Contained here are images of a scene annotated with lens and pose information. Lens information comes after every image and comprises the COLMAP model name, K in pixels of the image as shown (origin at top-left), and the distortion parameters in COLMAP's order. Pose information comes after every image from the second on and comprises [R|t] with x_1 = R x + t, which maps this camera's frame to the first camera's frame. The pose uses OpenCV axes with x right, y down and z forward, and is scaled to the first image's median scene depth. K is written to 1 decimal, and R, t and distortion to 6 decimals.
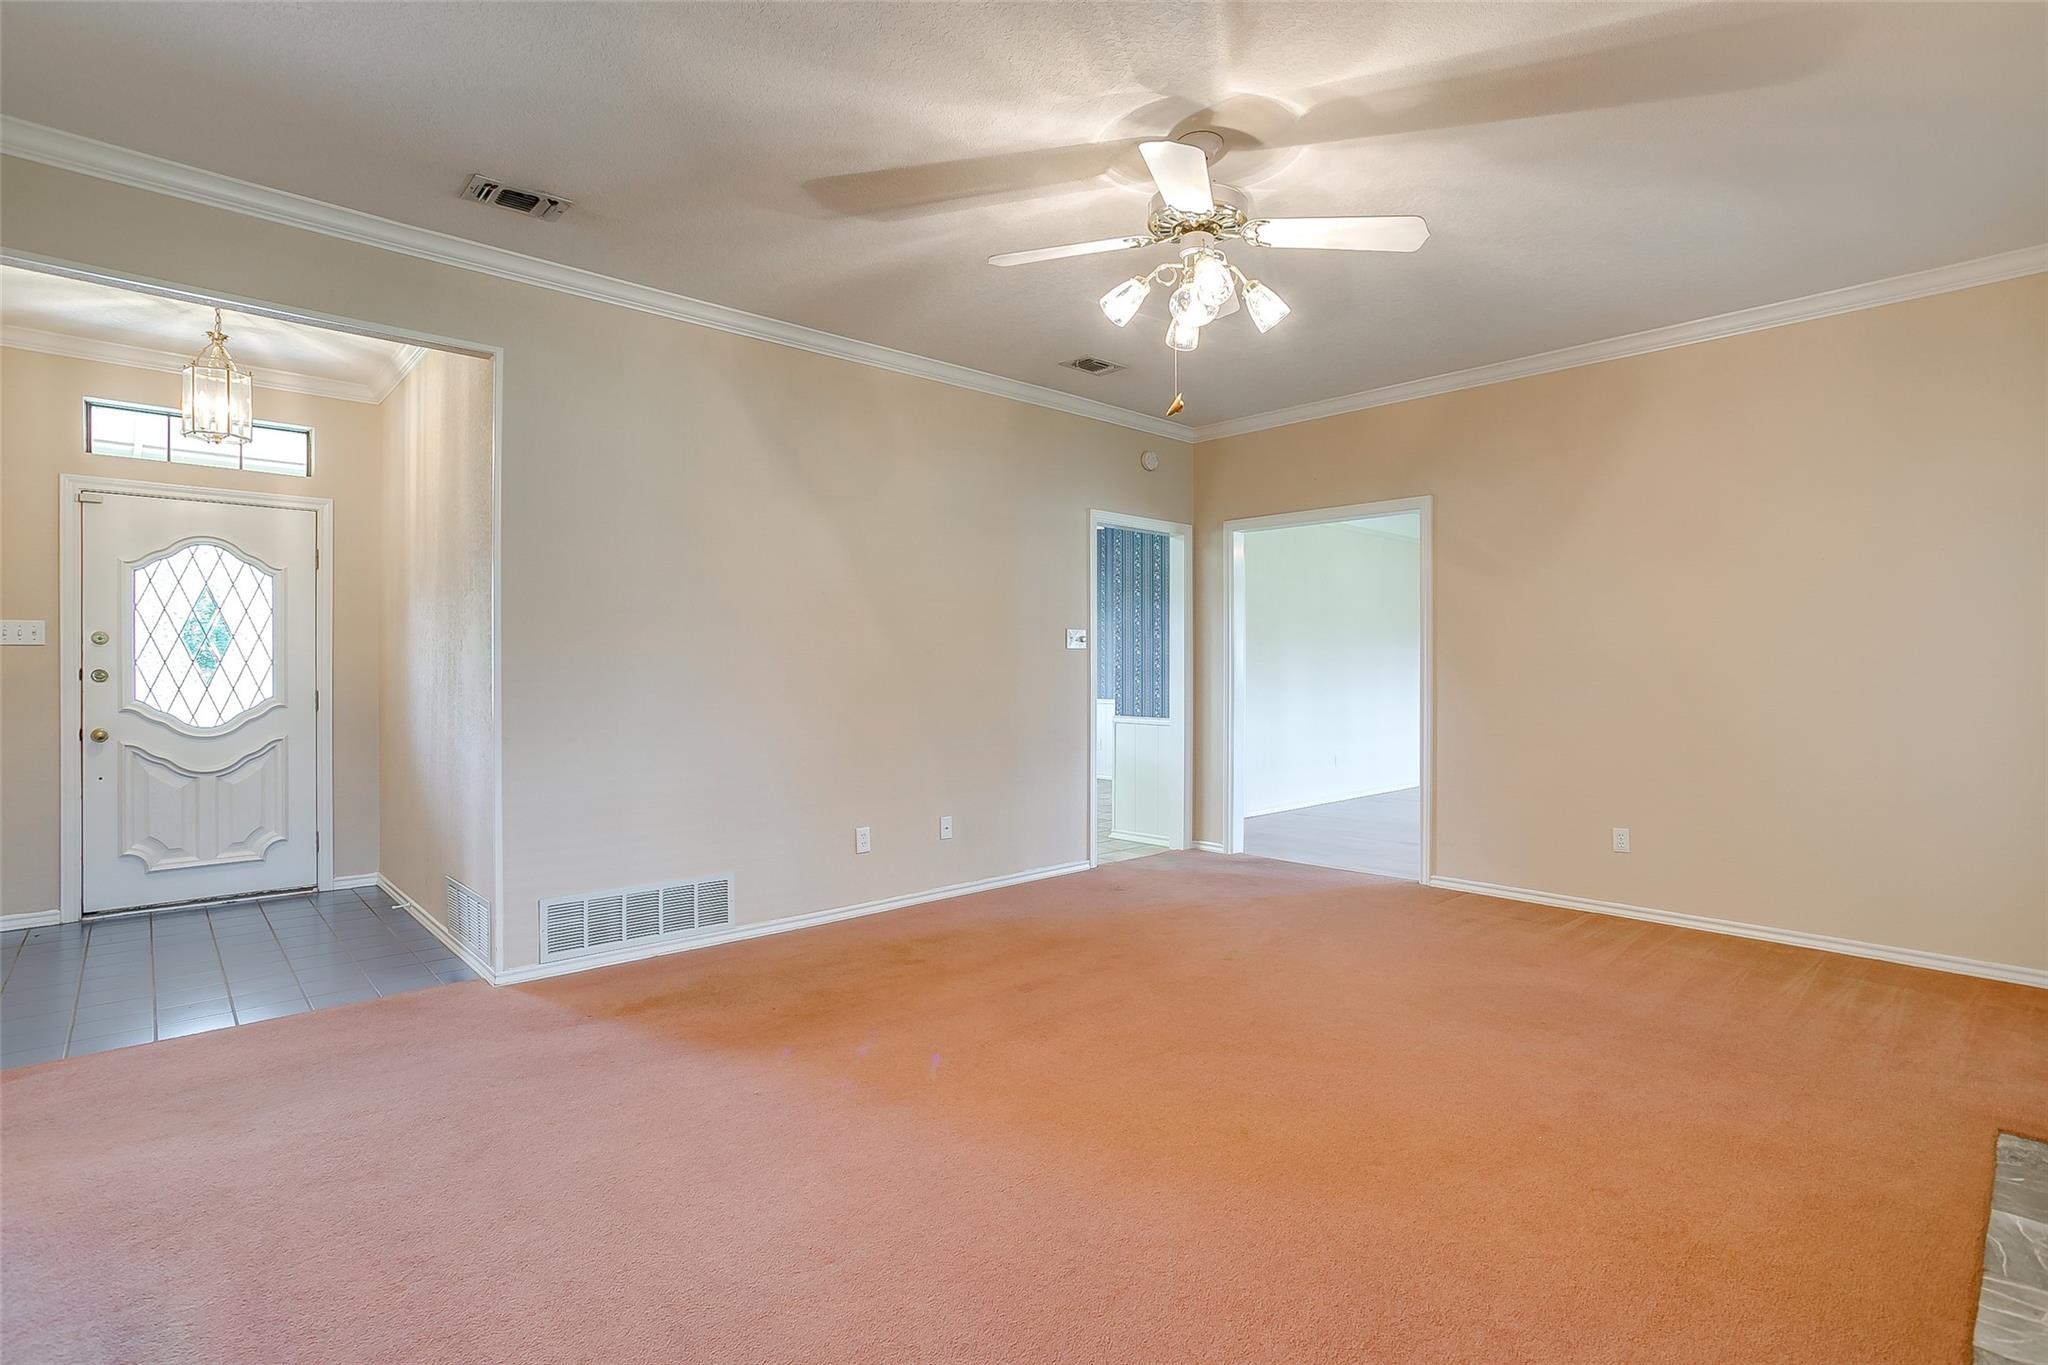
lens RADIAL K [[983.5, 0, 1030.0], [0, 983.5, 666.7], [0, 0, 1]] dist [-0.062341, 0.033363]
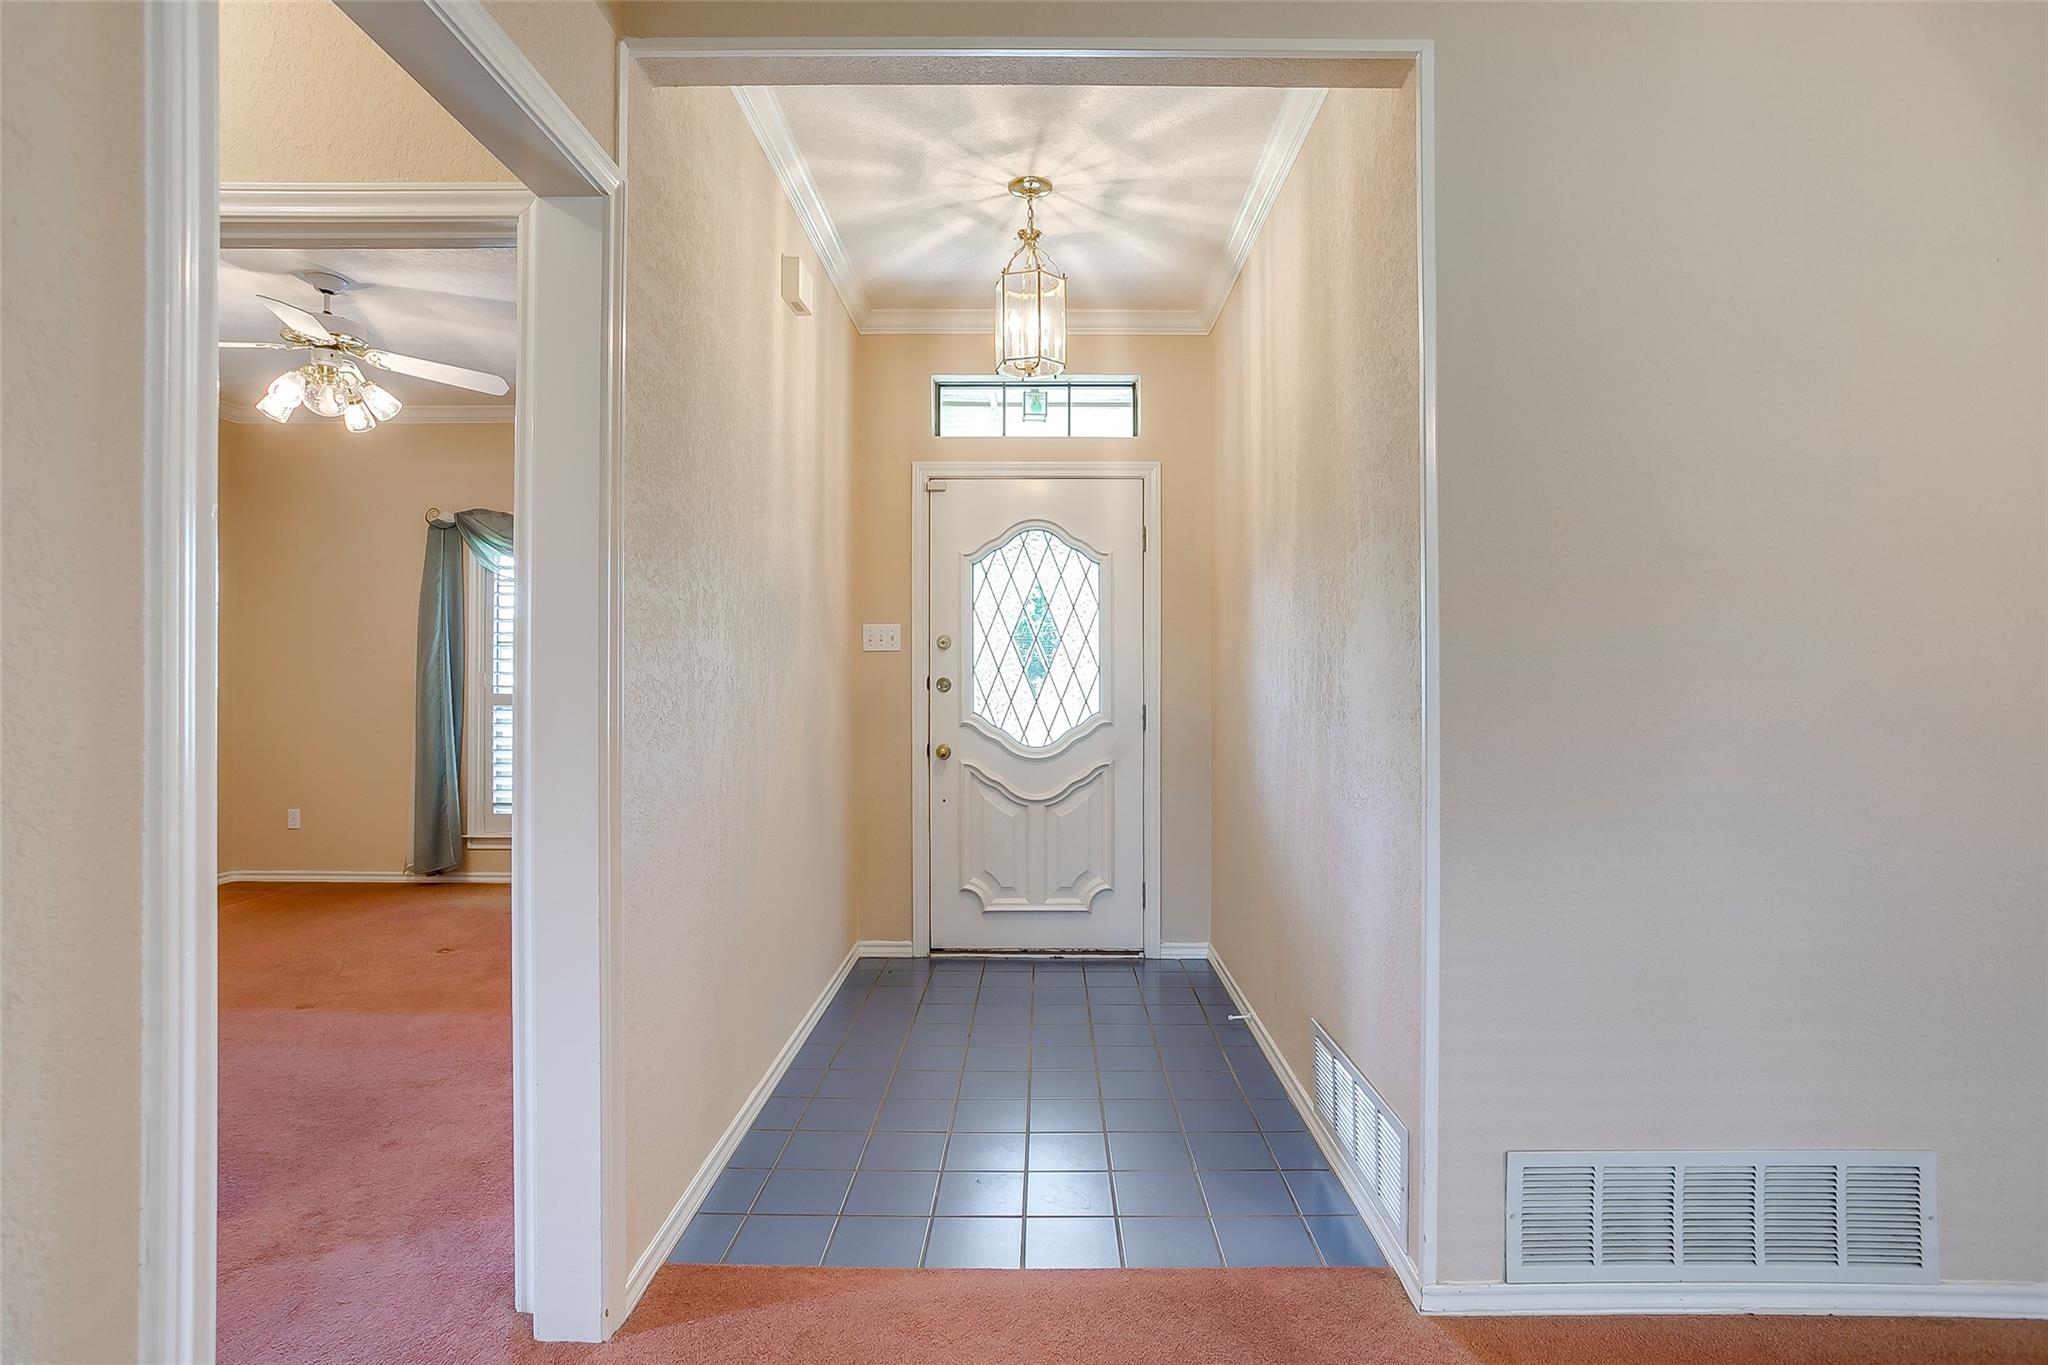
lens RADIAL K [[983.5, 0, 1030.0], [0, 983.5, 666.7], [0, 0, 1]] dist [-0.062341, 0.033363]
pose [[0.721020, -0.005950, -0.692888, -0.269524], [-0.000648, 0.999957, -0.009261, 0.000910], [0.692914, 0.007126, 0.720985, 0.377913]]
